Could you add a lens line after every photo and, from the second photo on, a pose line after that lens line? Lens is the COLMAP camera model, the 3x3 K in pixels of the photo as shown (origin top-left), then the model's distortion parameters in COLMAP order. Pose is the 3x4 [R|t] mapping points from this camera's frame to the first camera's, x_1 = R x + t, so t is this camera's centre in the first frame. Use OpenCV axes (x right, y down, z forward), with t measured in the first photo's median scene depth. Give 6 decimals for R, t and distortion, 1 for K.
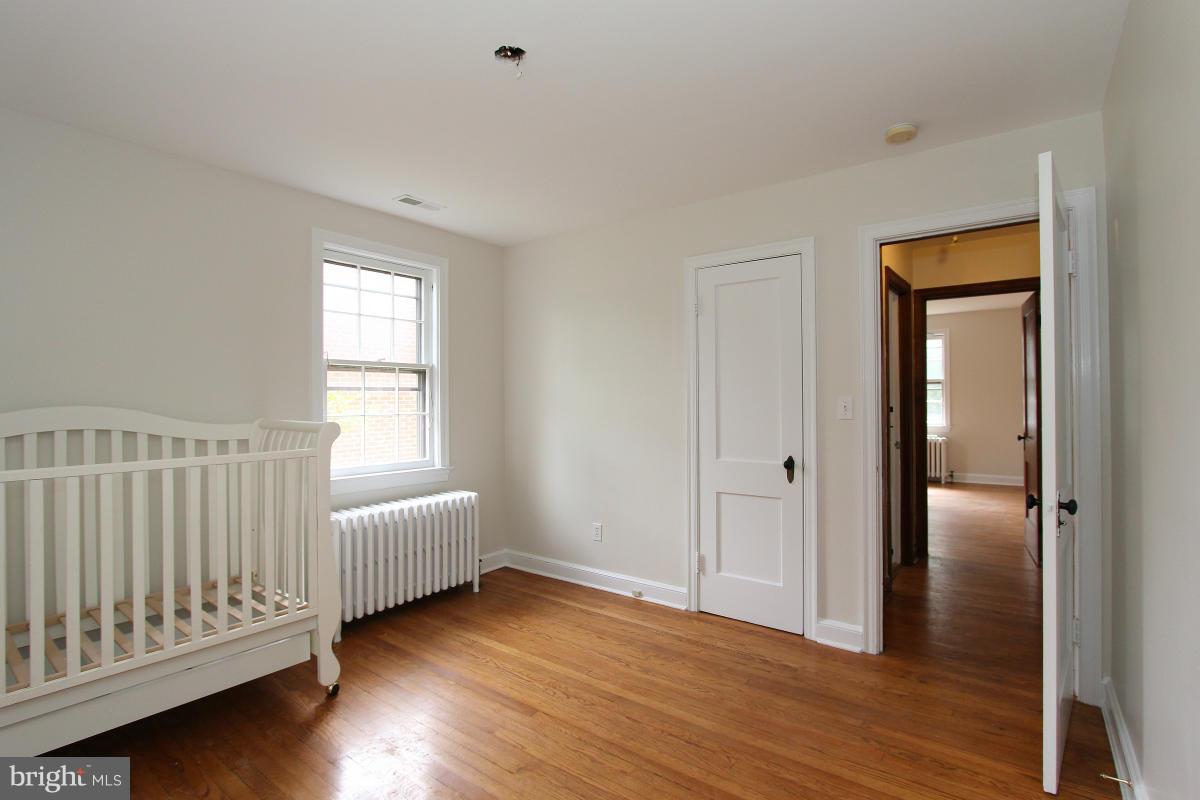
lens RADIAL K [[576.0, 0, 605.6], [0, 576.0, 400.5], [0, 0, 1]] dist [-0.000745, -0.000370]
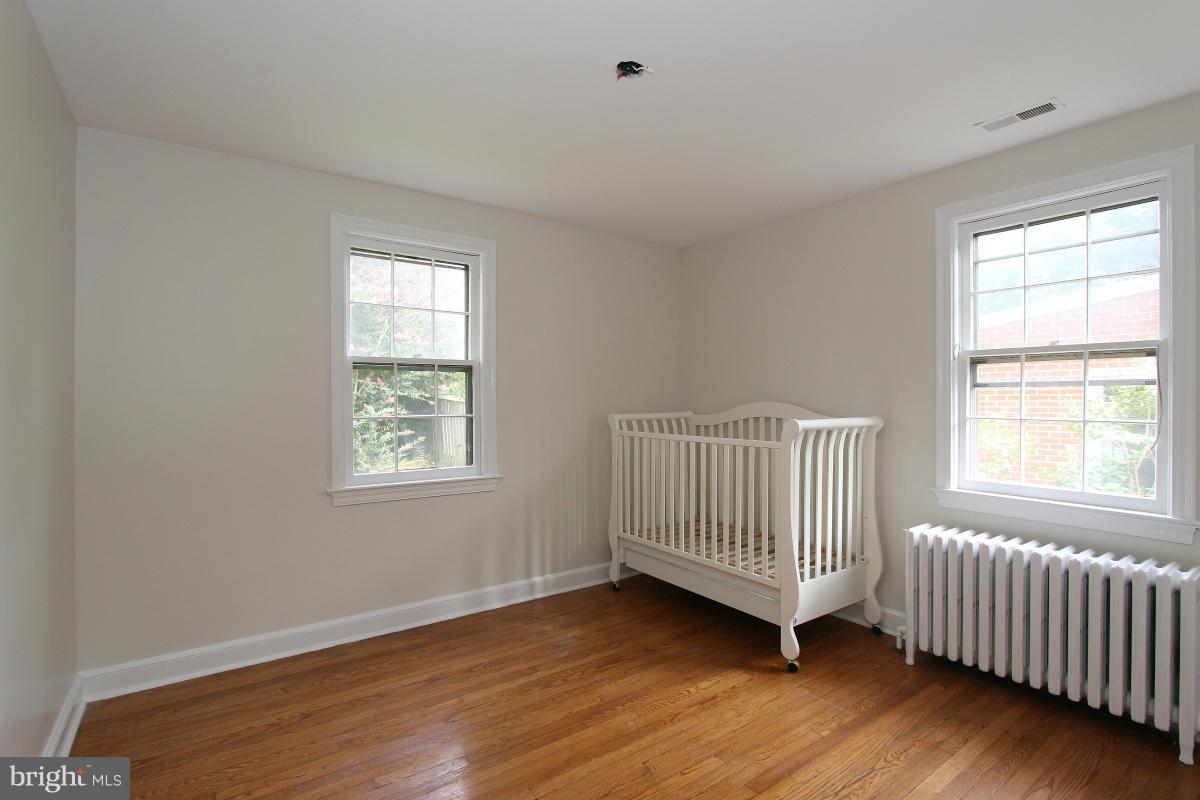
lens RADIAL K [[576.0, 0, 605.6], [0, 576.0, 400.5], [0, 0, 1]] dist [-0.000745, -0.000370]
pose [[-0.297747, 0.006146, -0.954625, 0.537479], [0.000482, 0.999980, 0.006288, -0.004552], [0.954645, 0.001412, -0.297744, 0.797295]]
